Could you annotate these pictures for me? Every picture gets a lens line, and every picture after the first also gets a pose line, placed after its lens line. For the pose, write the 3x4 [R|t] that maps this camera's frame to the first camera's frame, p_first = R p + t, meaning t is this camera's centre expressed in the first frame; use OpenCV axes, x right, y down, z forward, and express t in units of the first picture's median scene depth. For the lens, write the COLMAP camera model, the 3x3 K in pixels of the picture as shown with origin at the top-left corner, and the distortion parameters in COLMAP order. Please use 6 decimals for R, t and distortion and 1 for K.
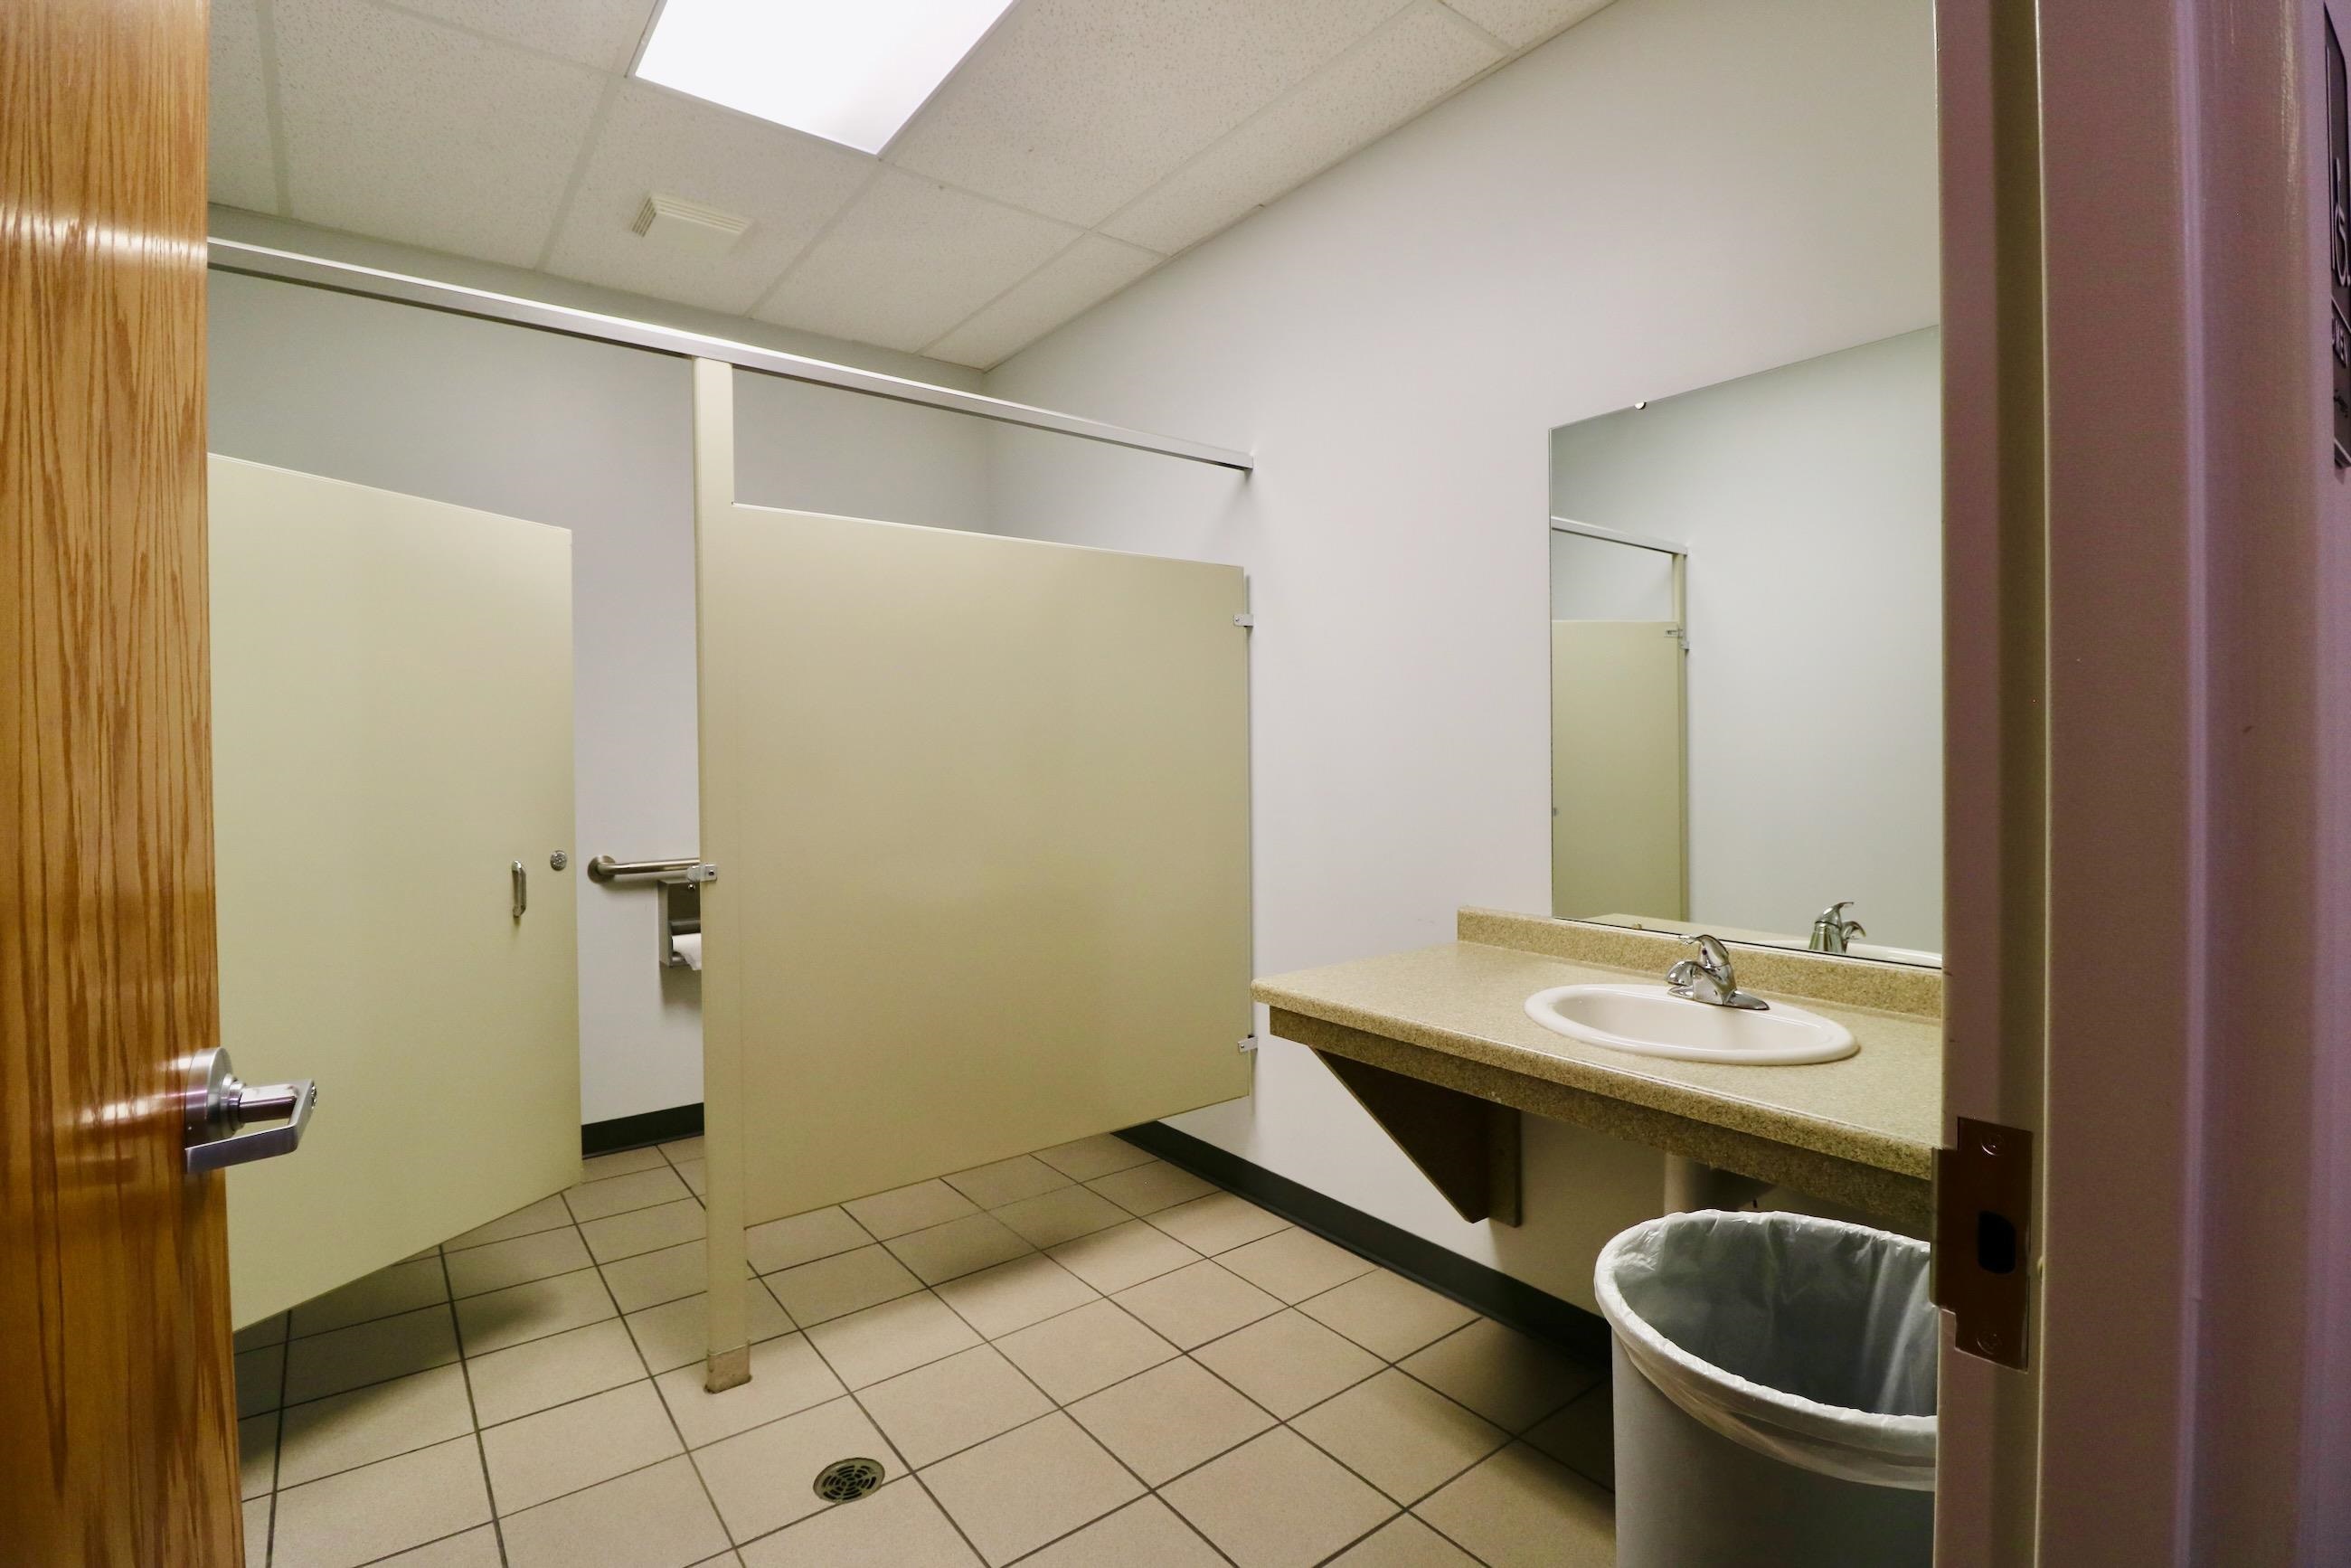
lens RADIAL K [[1109.2, 0, 1185.6], [0, 1109.2, 762.8], [0, 0, 1]] dist [-0.002771, -0.009477]
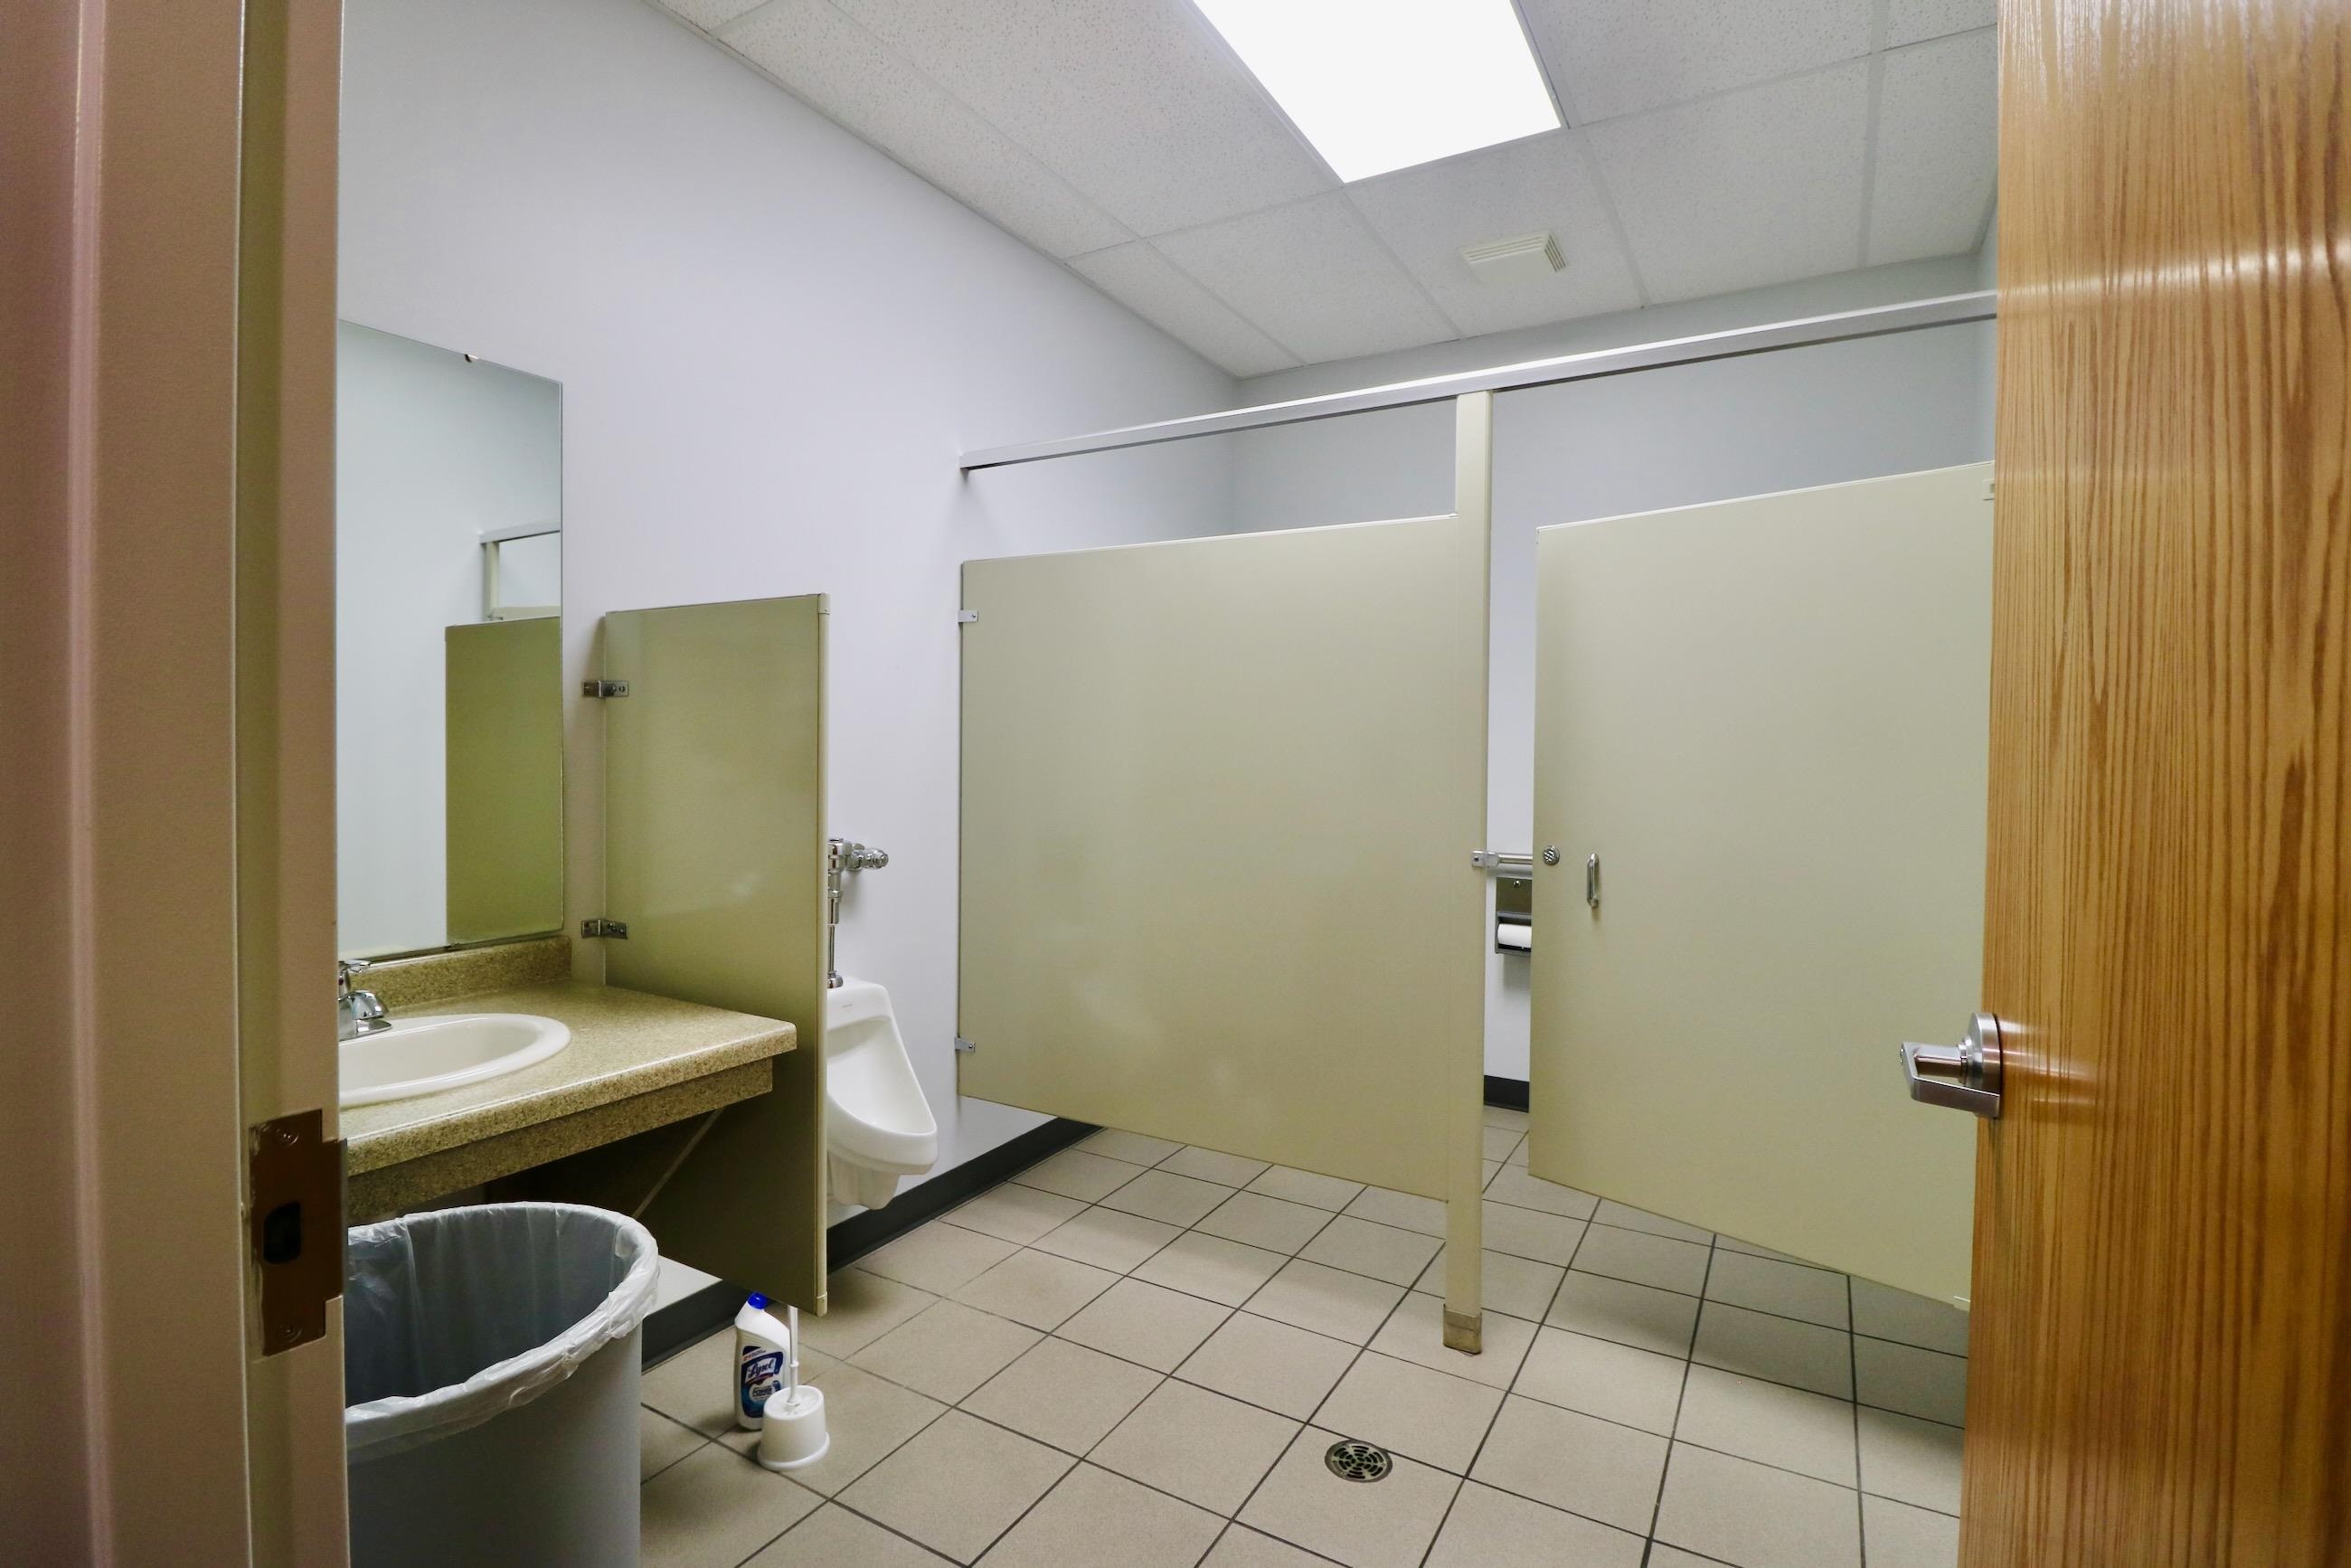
lens RADIAL K [[1073.2, 0, 1171.4], [0, 1073.2, 812.5], [0, 0, 1]] dist [-0.000383, 0.000012]
pose [[0.360040, 0.047606, -0.931722, 0.460956], [-0.016152, 0.998866, 0.044795, 0.002601], [0.932797, -0.001079, 0.360400, 0.350871]]
